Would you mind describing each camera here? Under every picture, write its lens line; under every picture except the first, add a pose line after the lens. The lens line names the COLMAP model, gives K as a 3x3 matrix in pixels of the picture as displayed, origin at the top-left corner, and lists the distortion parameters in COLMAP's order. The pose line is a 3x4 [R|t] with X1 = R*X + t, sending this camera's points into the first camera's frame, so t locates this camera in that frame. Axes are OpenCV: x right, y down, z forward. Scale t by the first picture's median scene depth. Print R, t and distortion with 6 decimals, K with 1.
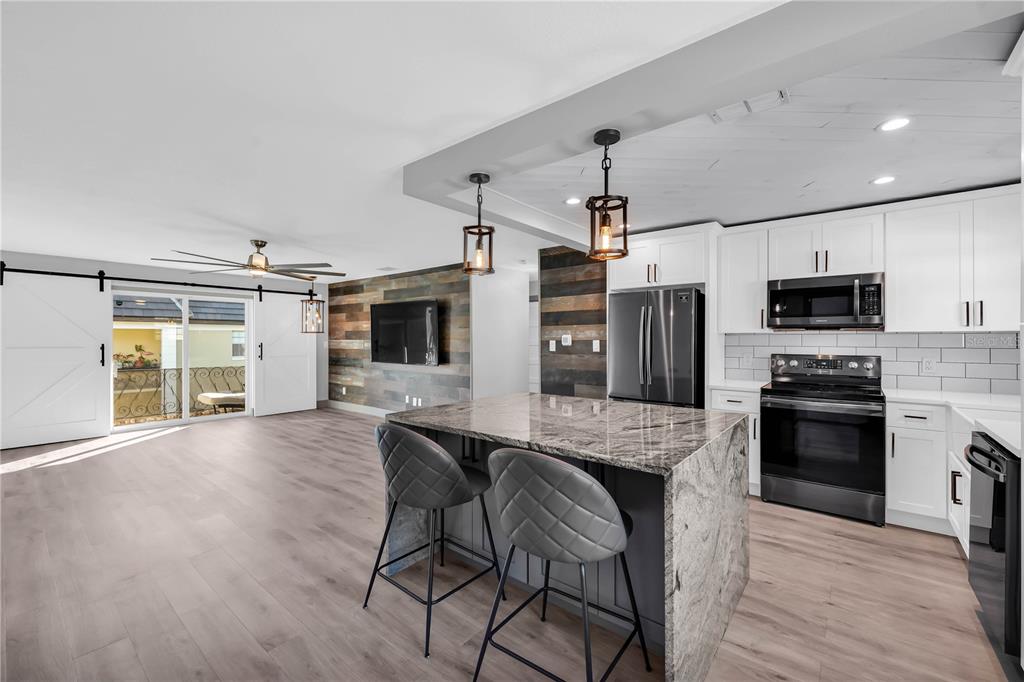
lens RADIAL K [[423.3, 0, 512.0], [0, 423.3, 341.0], [0, 0, 1]] dist [-0.001592, -0.000153]
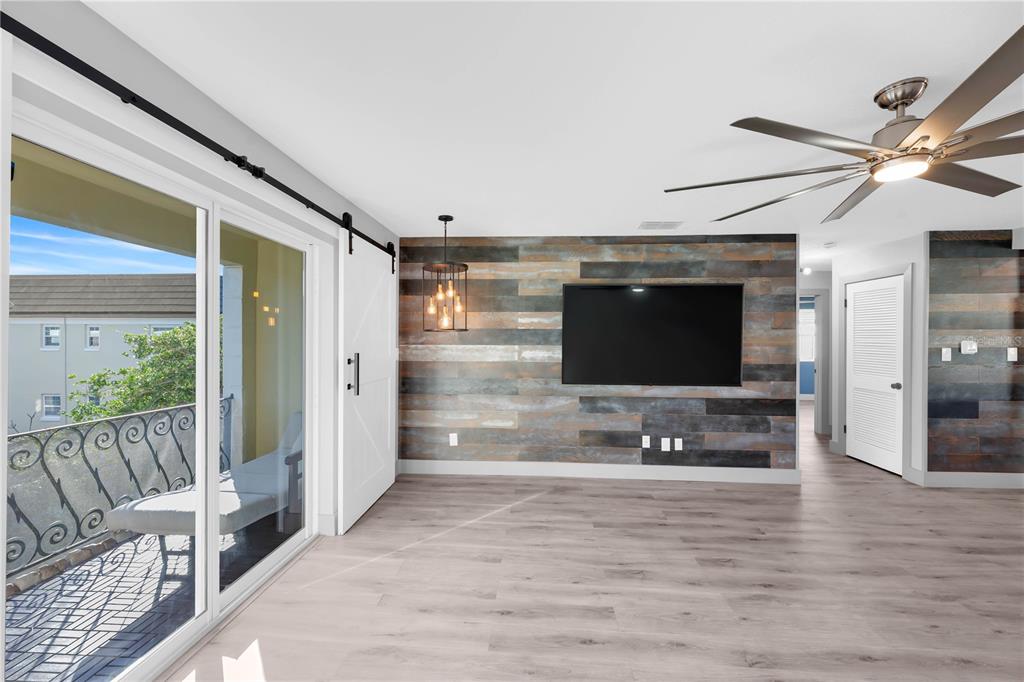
lens RADIAL K [[410.4, 0, 509.3], [0, 410.4, 340.9], [0, 0, 1]] dist [0.000030, -0.000122]
pose [[0.813898, 0.003706, 0.580996, -0.773349], [-0.002152, 0.999992, -0.003364, -0.007362], [-0.581003, 0.001488, 0.813900, 0.639481]]
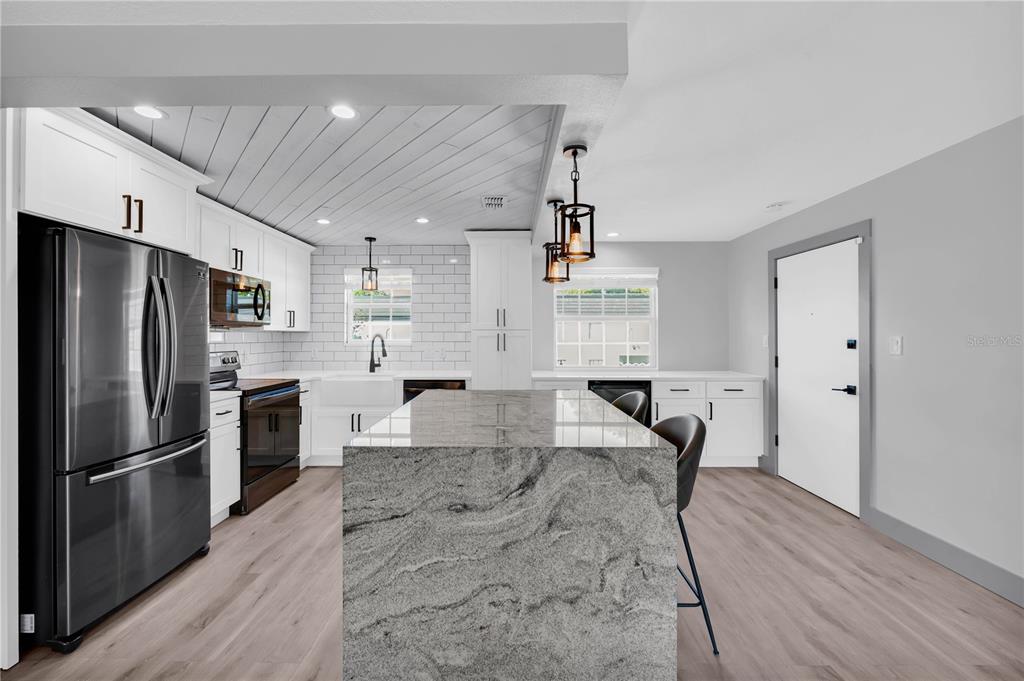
lens RADIAL K [[407.7, 0, 510.4], [0, 407.7, 339.3], [0, 0, 1]] dist [0.000259, -0.000110]
pose [[-0.637943, -0.004089, 0.770073, -0.231203], [0.005666, 0.999934, 0.010003, -0.001511], [-0.770063, 0.010745, -0.637878, 0.585586]]
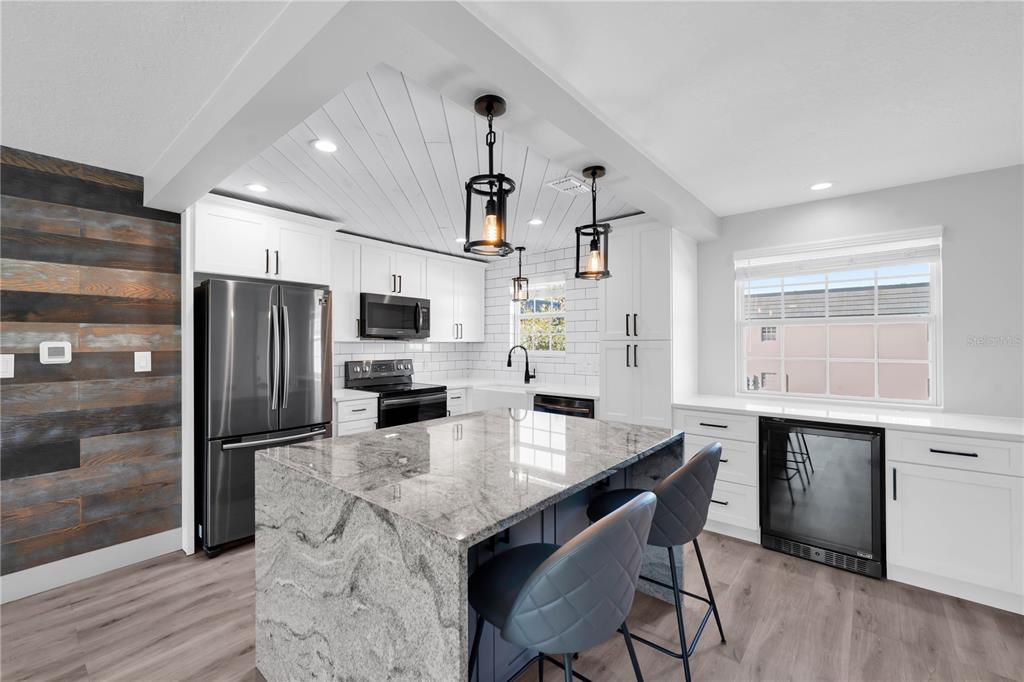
lens RADIAL K [[429.5, 0, 508.2], [0, 429.5, 343.1], [0, 0, 1]] dist [-0.001181, -0.000059]
pose [[0.013017, 0.001358, 0.999914, -0.264300], [0.007424, 0.999971, -0.001455, -0.006242], [-0.999888, 0.007443, 0.013007, 0.345889]]
